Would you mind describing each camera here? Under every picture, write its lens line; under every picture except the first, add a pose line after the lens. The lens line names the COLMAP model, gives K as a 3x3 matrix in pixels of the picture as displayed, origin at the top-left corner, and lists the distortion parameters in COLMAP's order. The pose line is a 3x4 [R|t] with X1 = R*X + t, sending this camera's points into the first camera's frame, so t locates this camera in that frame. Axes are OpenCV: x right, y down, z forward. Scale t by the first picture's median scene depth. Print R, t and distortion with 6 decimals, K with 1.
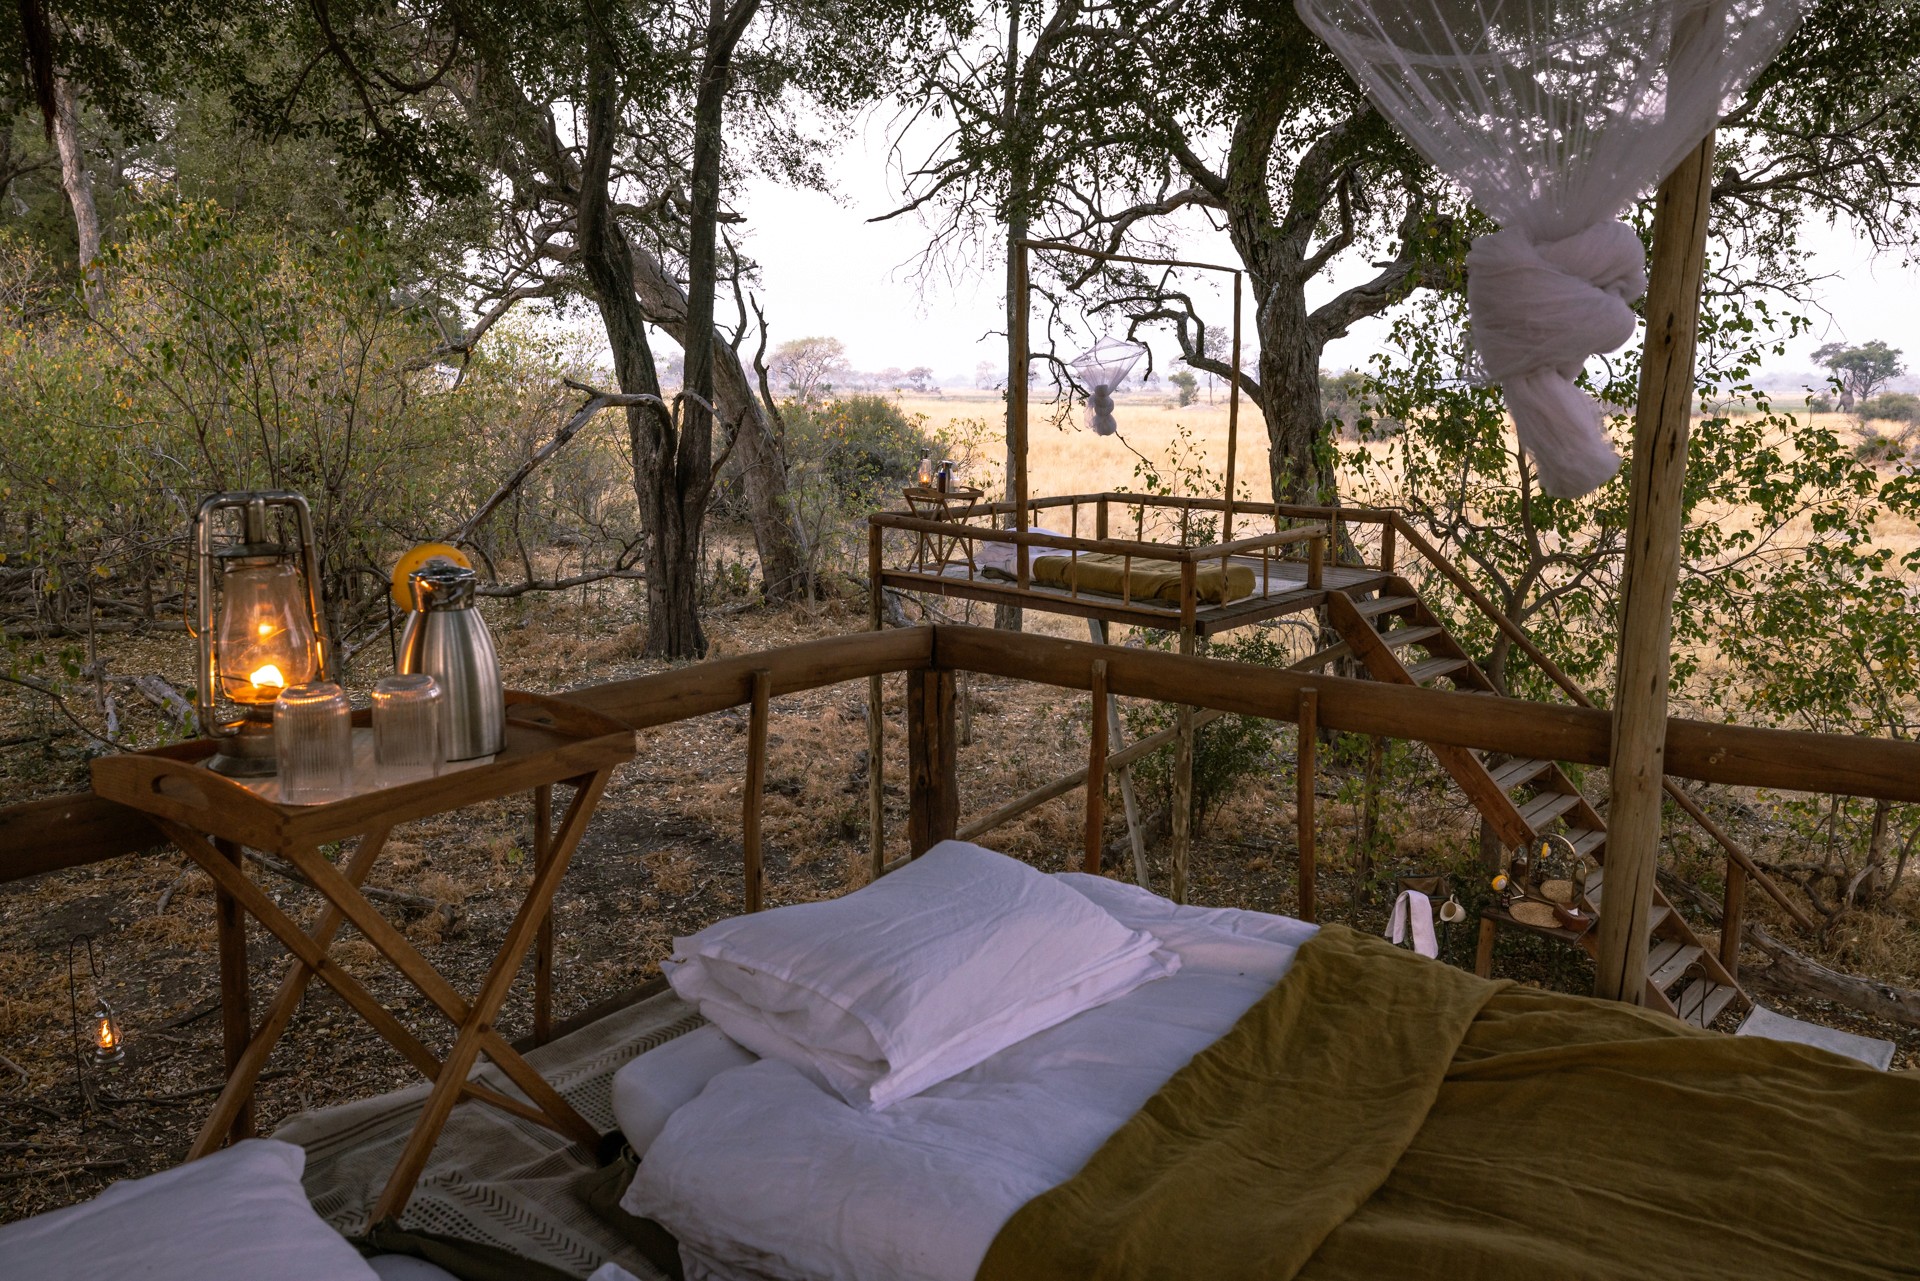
lens RADIAL K [[1394.0, 0, 952.1], [0, 1394.0, 630.5], [0, 0, 1]] dist [0.002859, 0.002673]
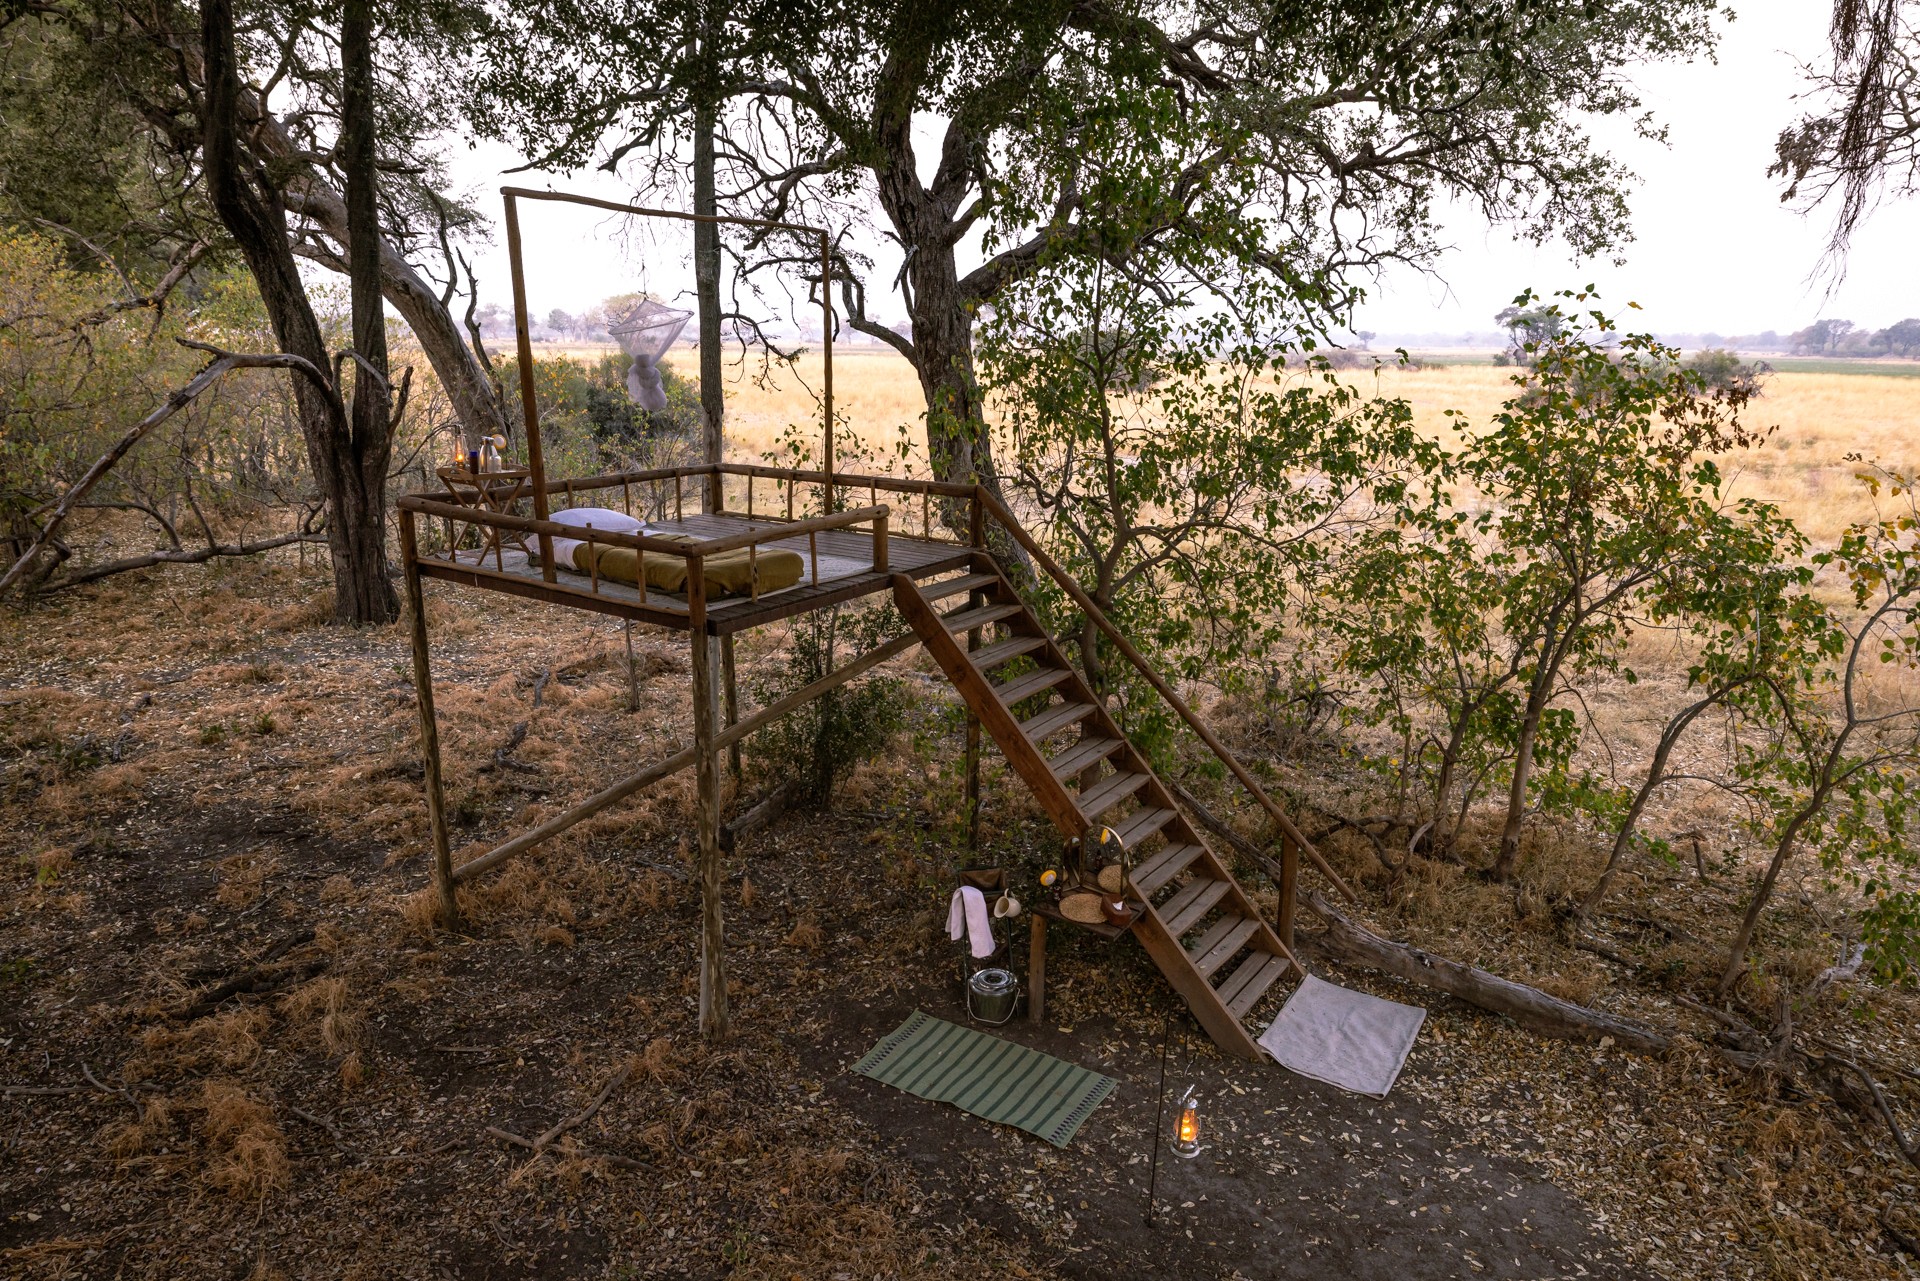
lens RADIAL K [[1217.0, 0, 967.4], [0, 1217.0, 651.2], [0, 0, 1]] dist [0.001473, 0.000204]
pose [[0.989918, -0.030329, 0.138359, 0.131293], [0.019498, 0.996686, 0.078974, -0.026286], [-0.140295, -0.075480, 0.987228, 0.106731]]
